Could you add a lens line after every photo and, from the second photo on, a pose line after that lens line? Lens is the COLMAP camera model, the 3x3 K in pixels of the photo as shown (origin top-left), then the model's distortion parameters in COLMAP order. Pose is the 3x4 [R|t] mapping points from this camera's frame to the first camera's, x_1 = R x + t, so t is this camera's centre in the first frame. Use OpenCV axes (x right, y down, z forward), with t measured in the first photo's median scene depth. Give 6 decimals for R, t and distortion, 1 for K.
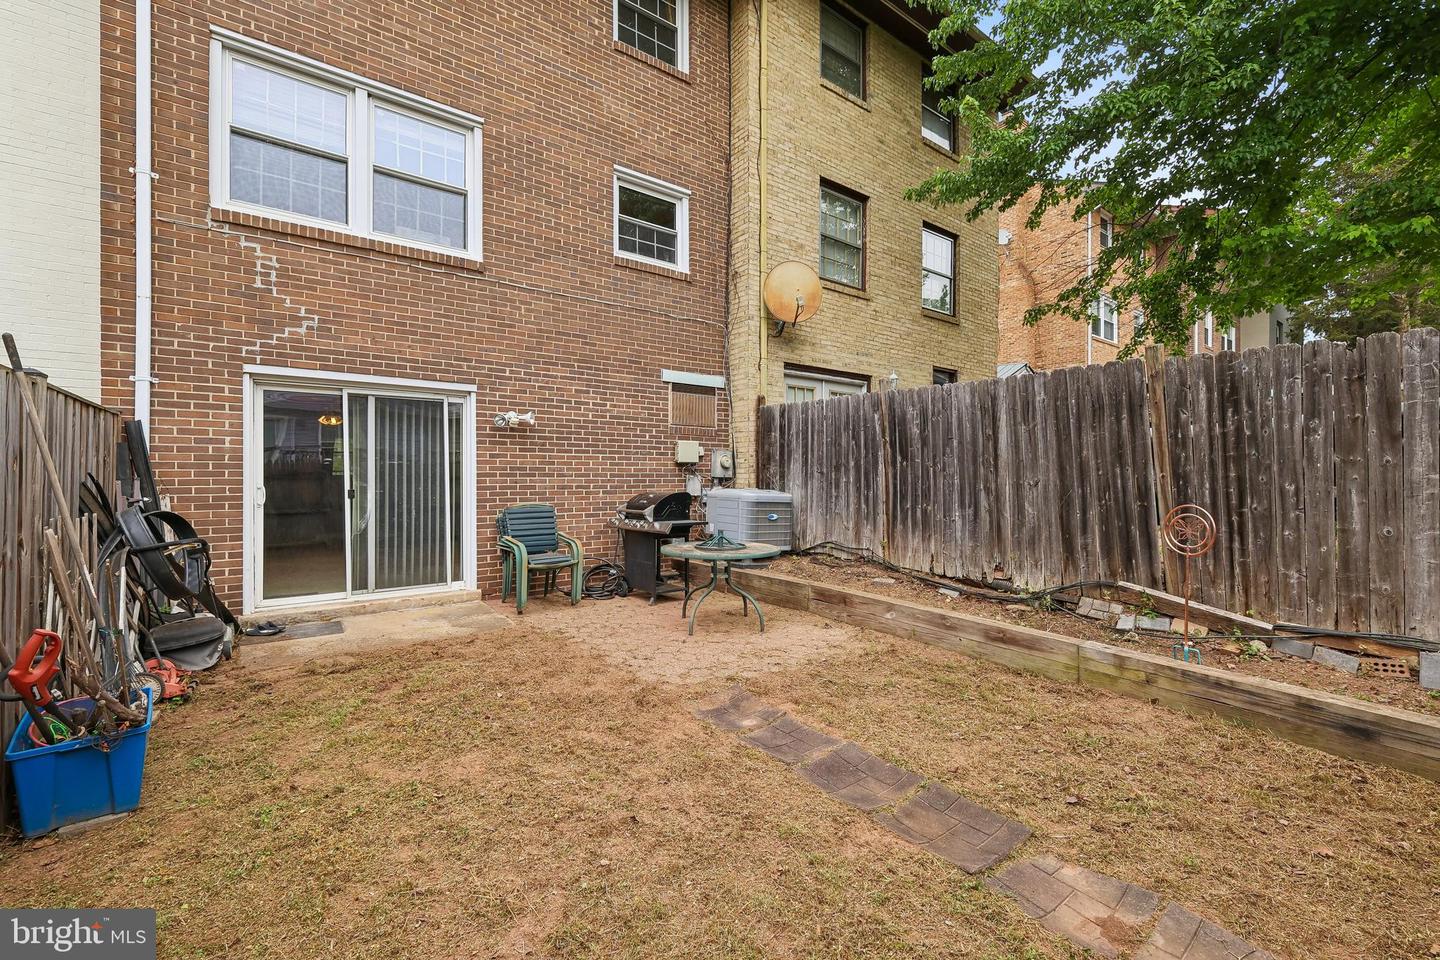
lens RADIAL K [[639.3, 0, 723.4], [0, 639.3, 470.3], [0, 0, 1]] dist [0.010055, 0.000310]
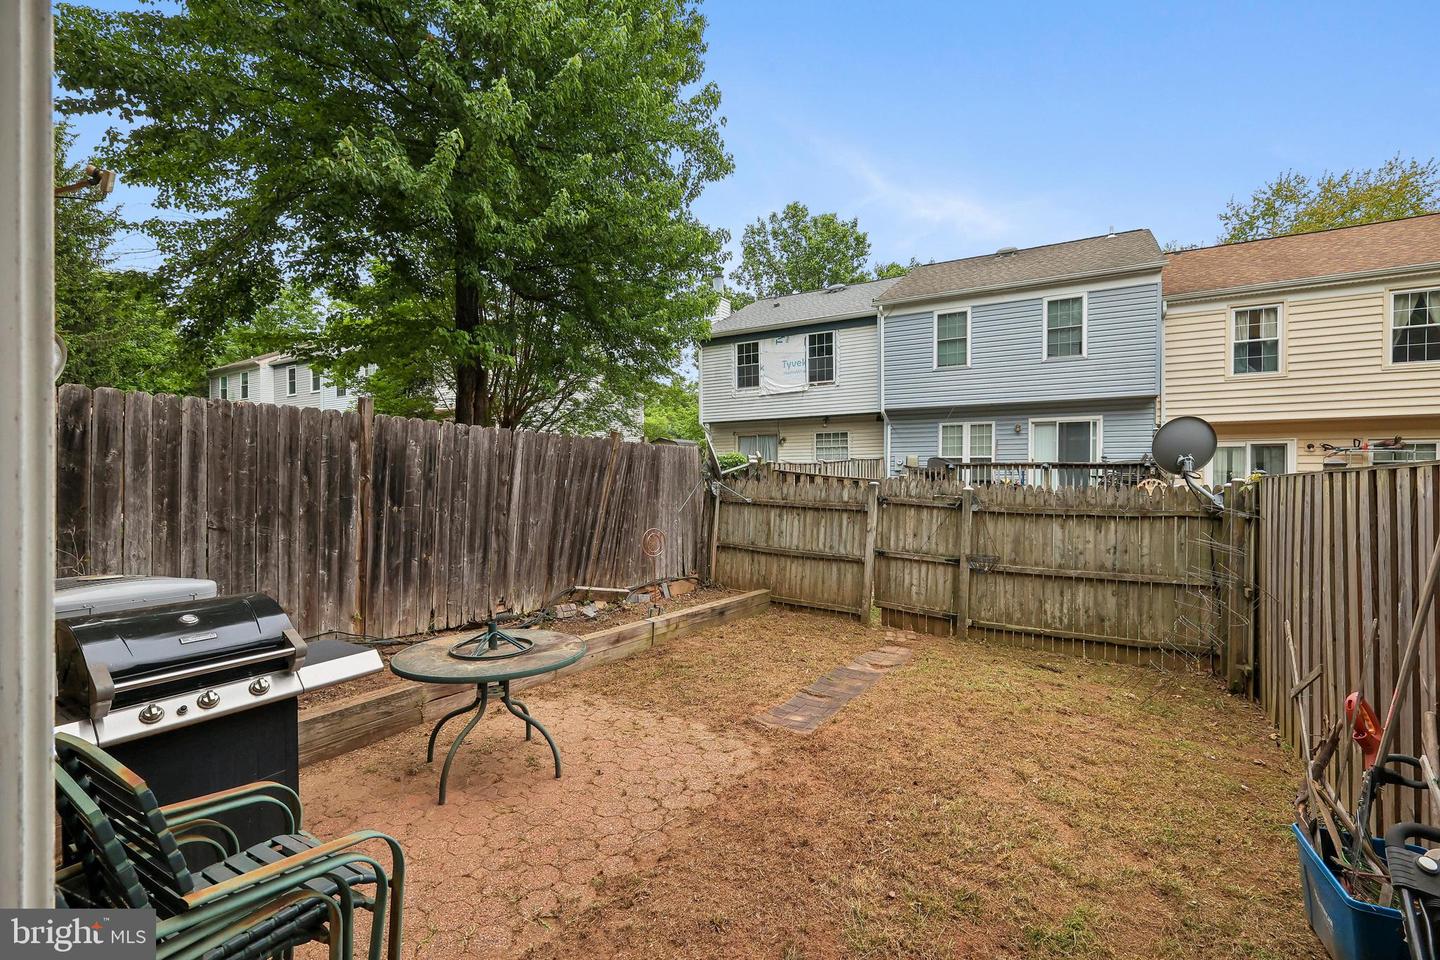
lens RADIAL K [[639.3, 0, 721.5], [0, 639.3, 480.2], [0, 0, 1]] dist [0.010055, 0.000310]
pose [[-0.371808, 0.001806, 0.928308, -0.688179], [-0.007016, 0.999964, -0.004755, -0.050758], [-0.928283, -0.008281, -0.371782, 1.009690]]
